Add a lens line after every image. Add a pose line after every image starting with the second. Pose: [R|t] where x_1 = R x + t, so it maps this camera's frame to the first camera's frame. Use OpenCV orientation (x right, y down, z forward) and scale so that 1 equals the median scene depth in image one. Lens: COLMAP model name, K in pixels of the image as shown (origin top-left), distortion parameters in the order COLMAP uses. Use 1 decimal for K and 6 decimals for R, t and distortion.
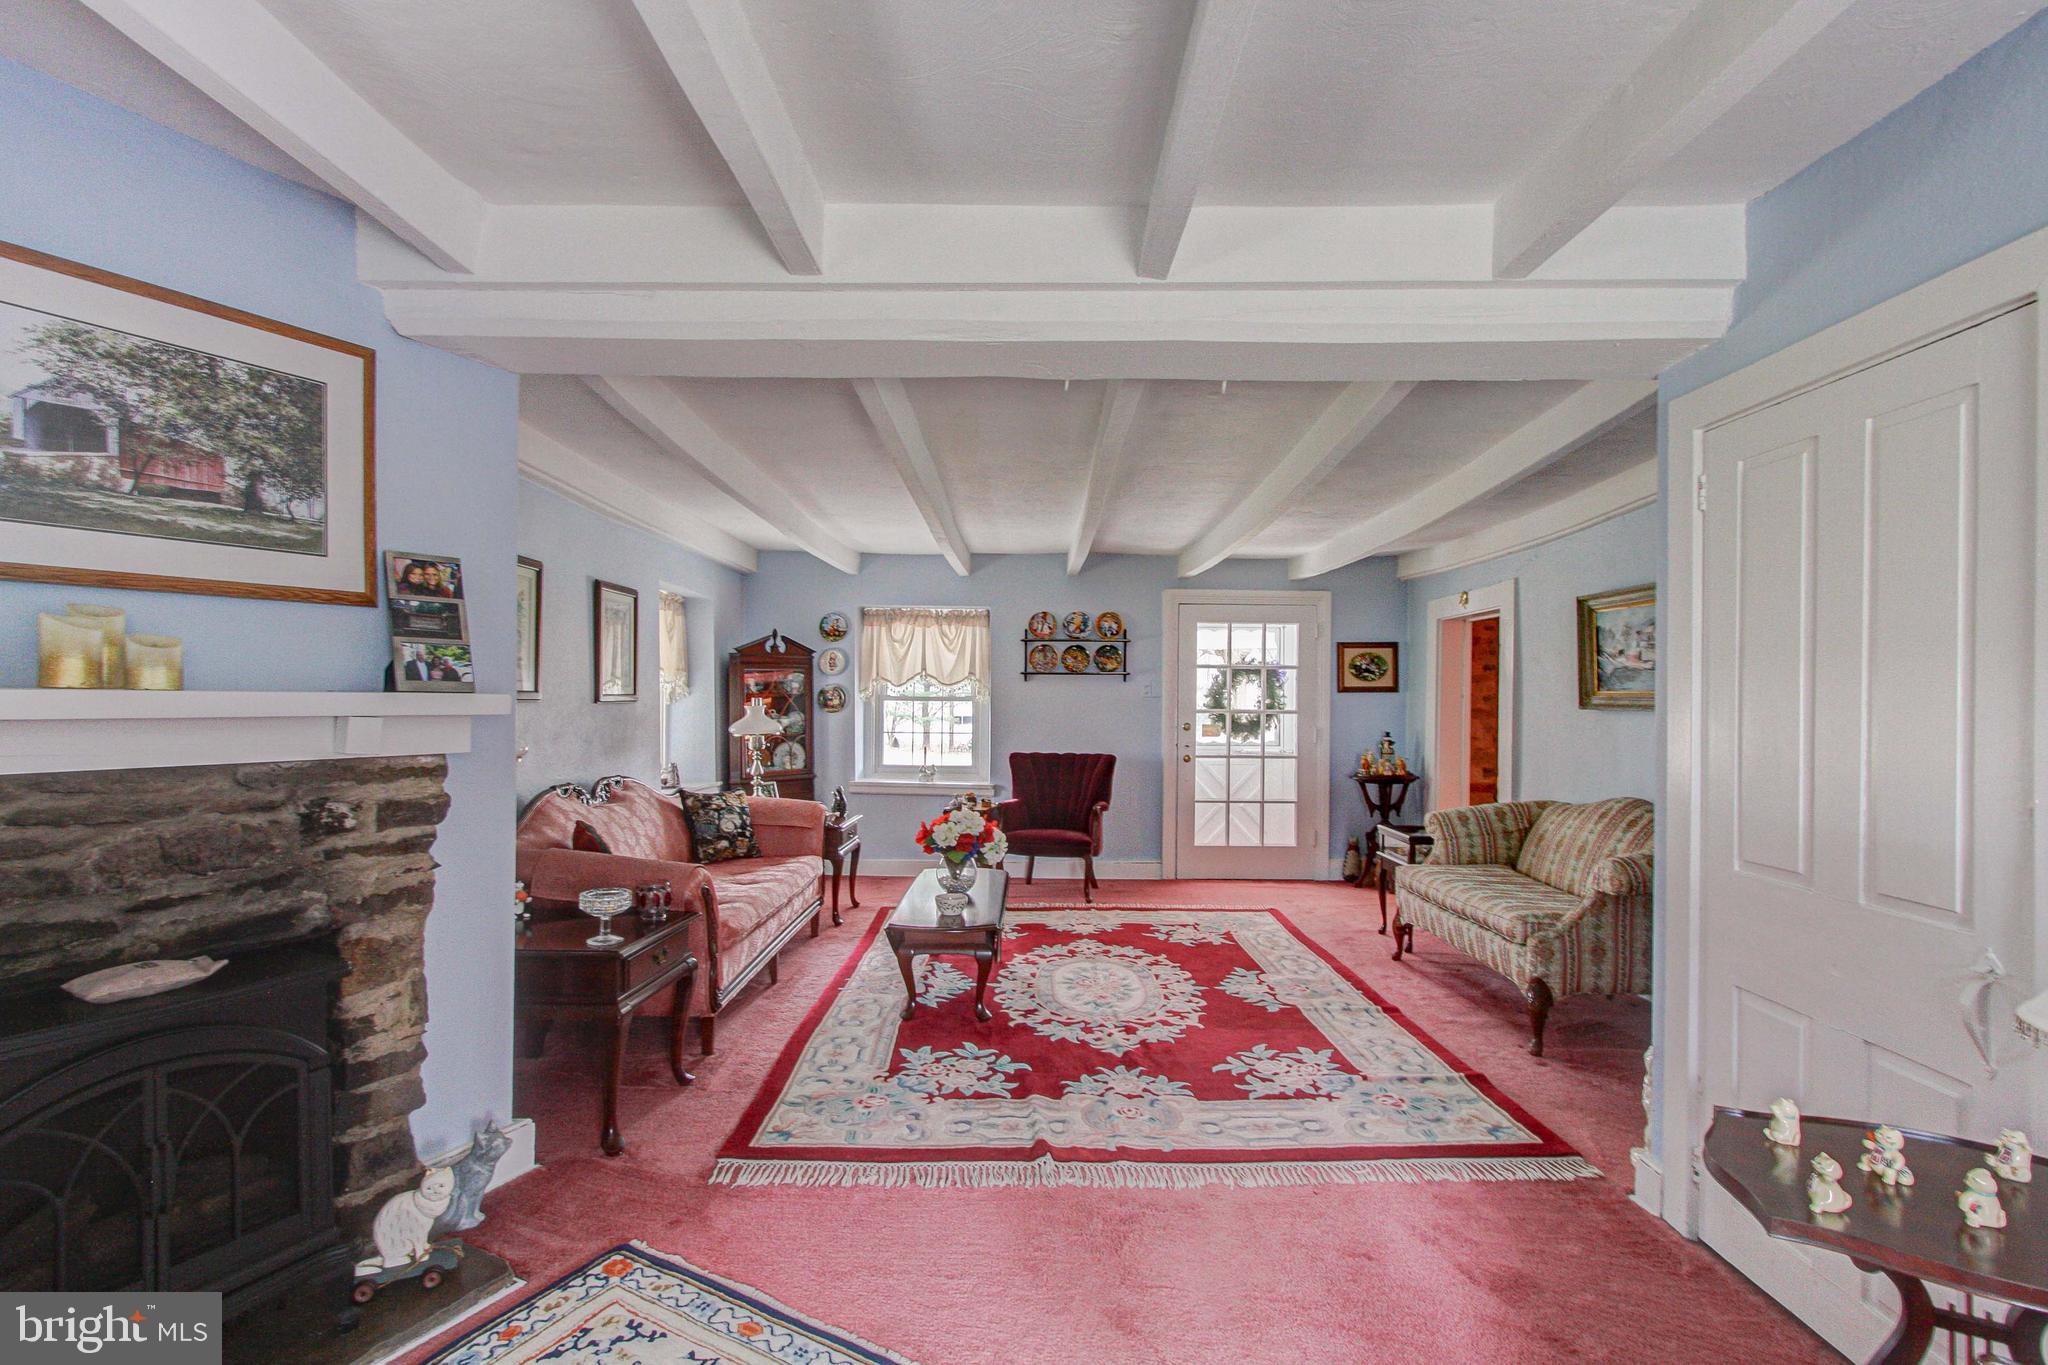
lens RADIAL K [[962.2, 0, 1029.3], [0, 962.2, 701.0], [0, 0, 1]] dist [-0.008543, 0.009024]
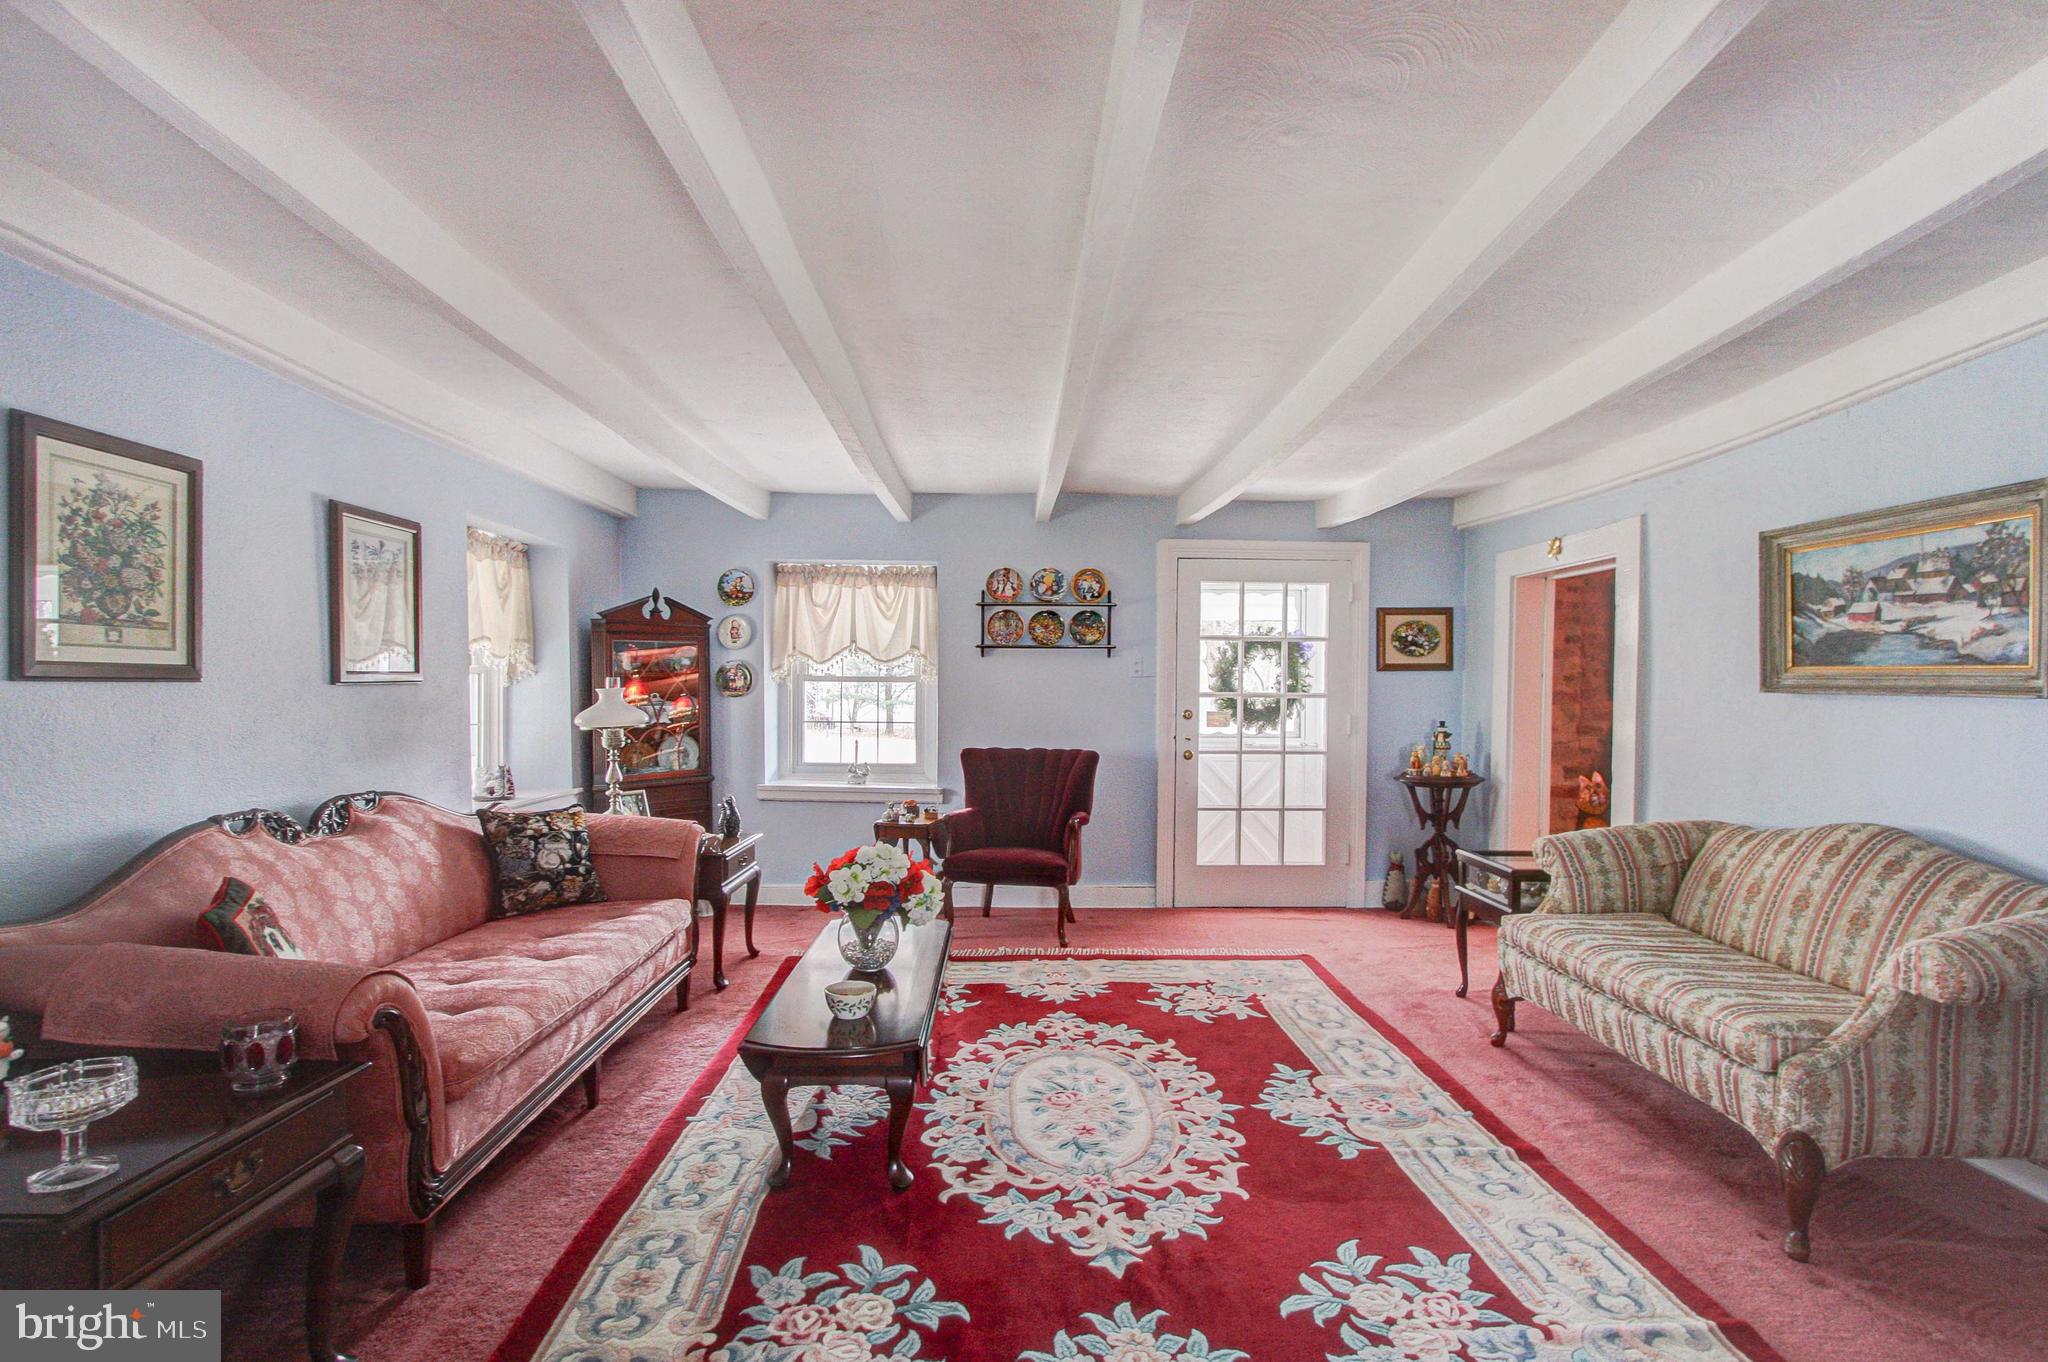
lens RADIAL K [[983.0, 0, 1026.0], [0, 983.0, 699.0], [0, 0, 1]] dist [-0.000165, 0.001379]
pose [[0.999634, -0.000960, 0.027025, 0.016740], [0.000527, 0.999871, 0.016029, 0.001857], [-0.027037, -0.016009, 0.999506, 0.339072]]
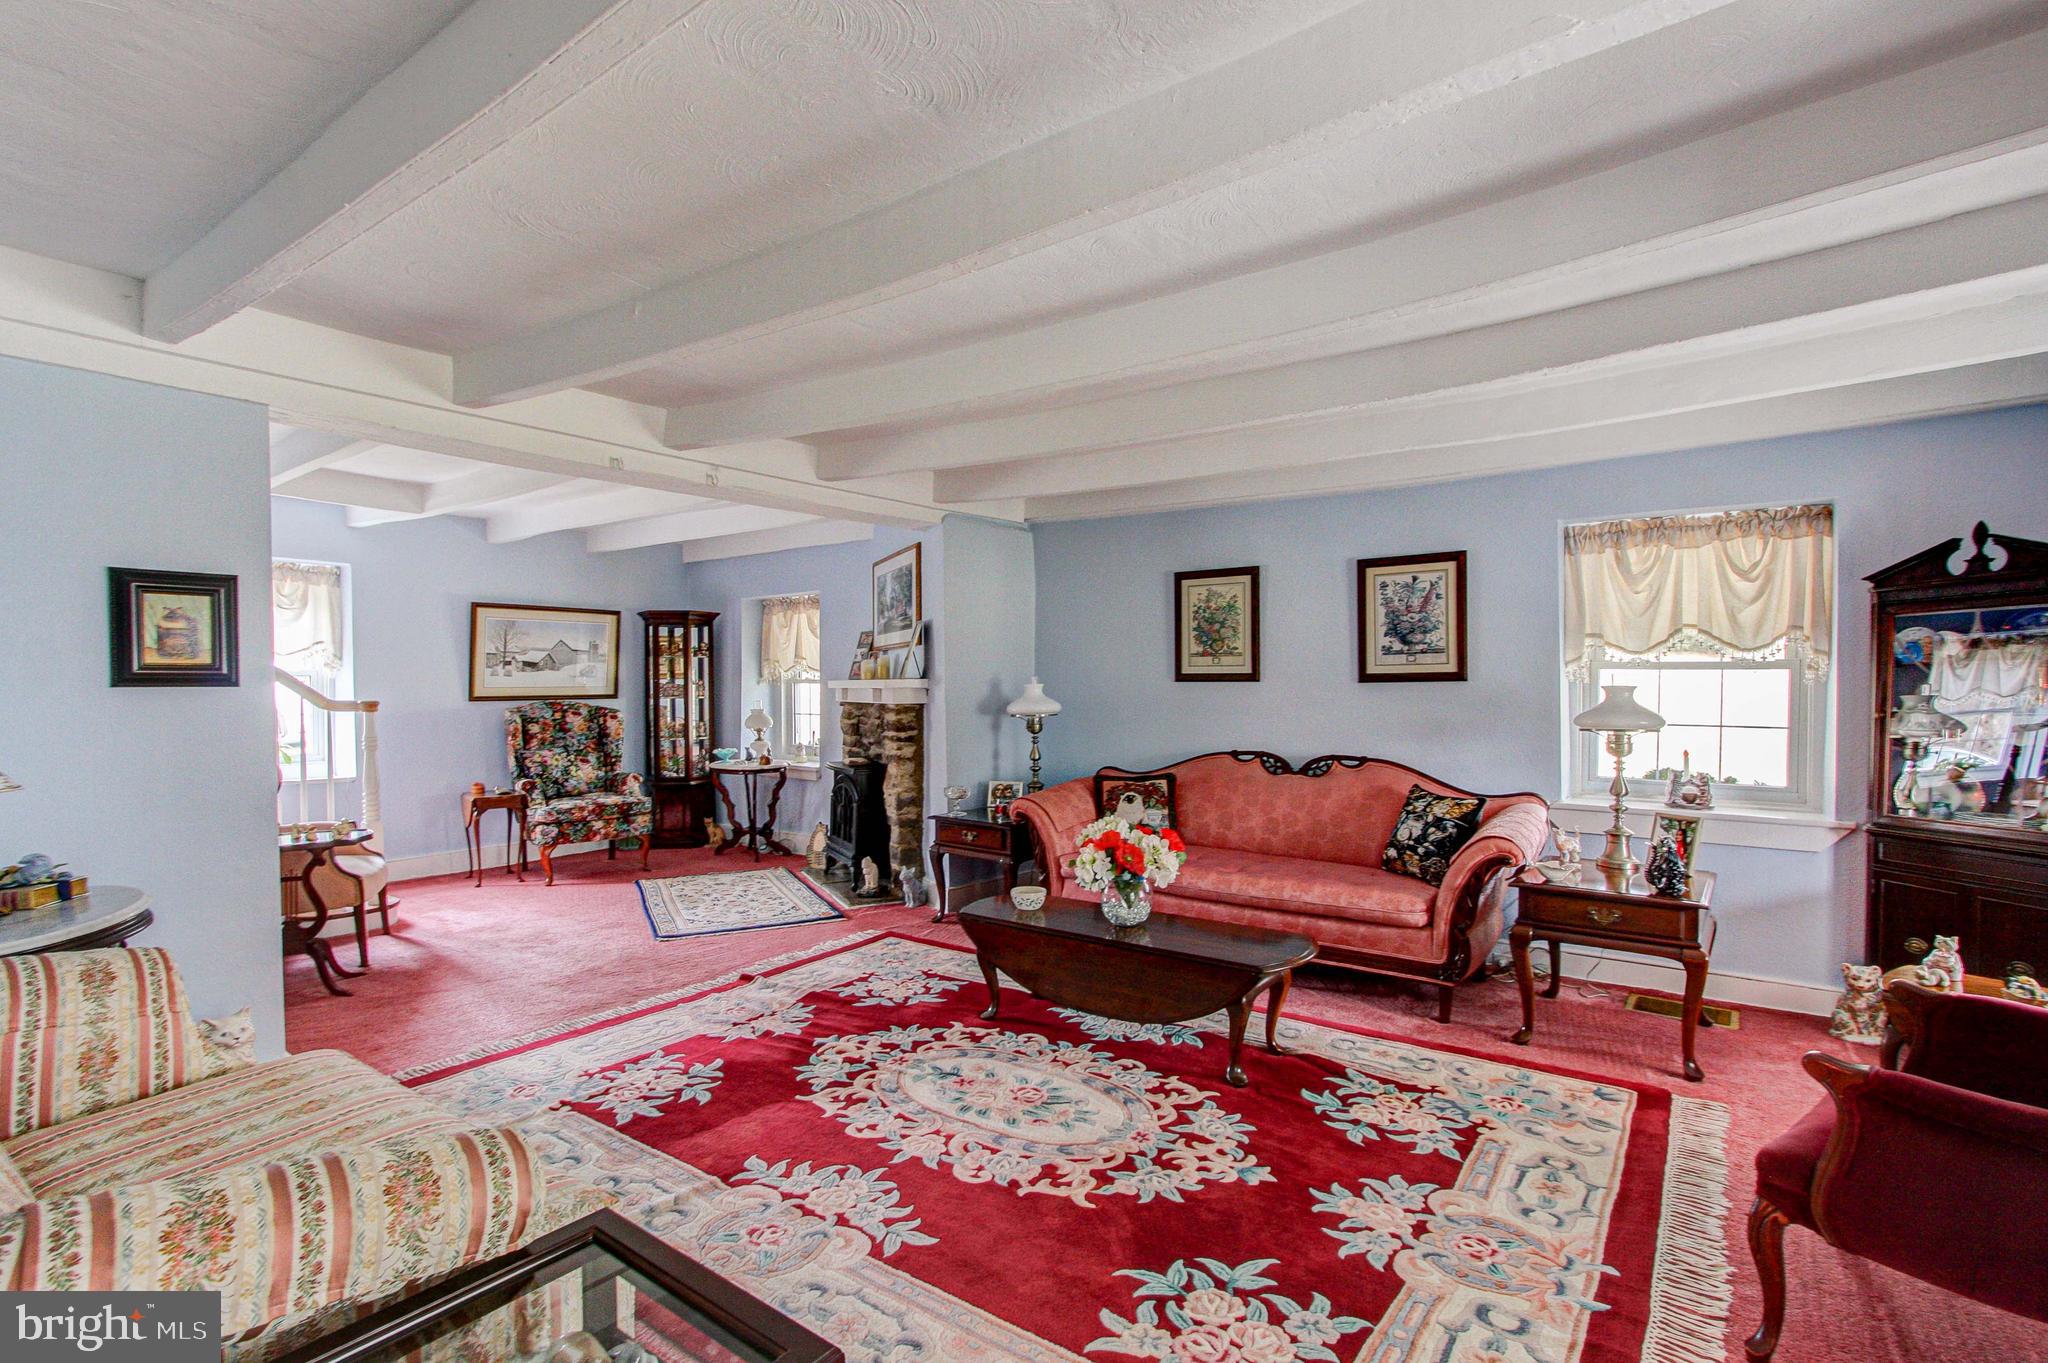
lens RADIAL K [[958.2, 0, 1027.4], [0, 958.2, 700.7], [0, 0, 1]] dist [0.000591, 0.000958]
pose [[-0.593638, 0.013414, -0.804620, 0.641407], [0.002728, 0.999889, 0.014657, 0.006221], [0.804728, 0.006506, -0.593609, 1.495717]]
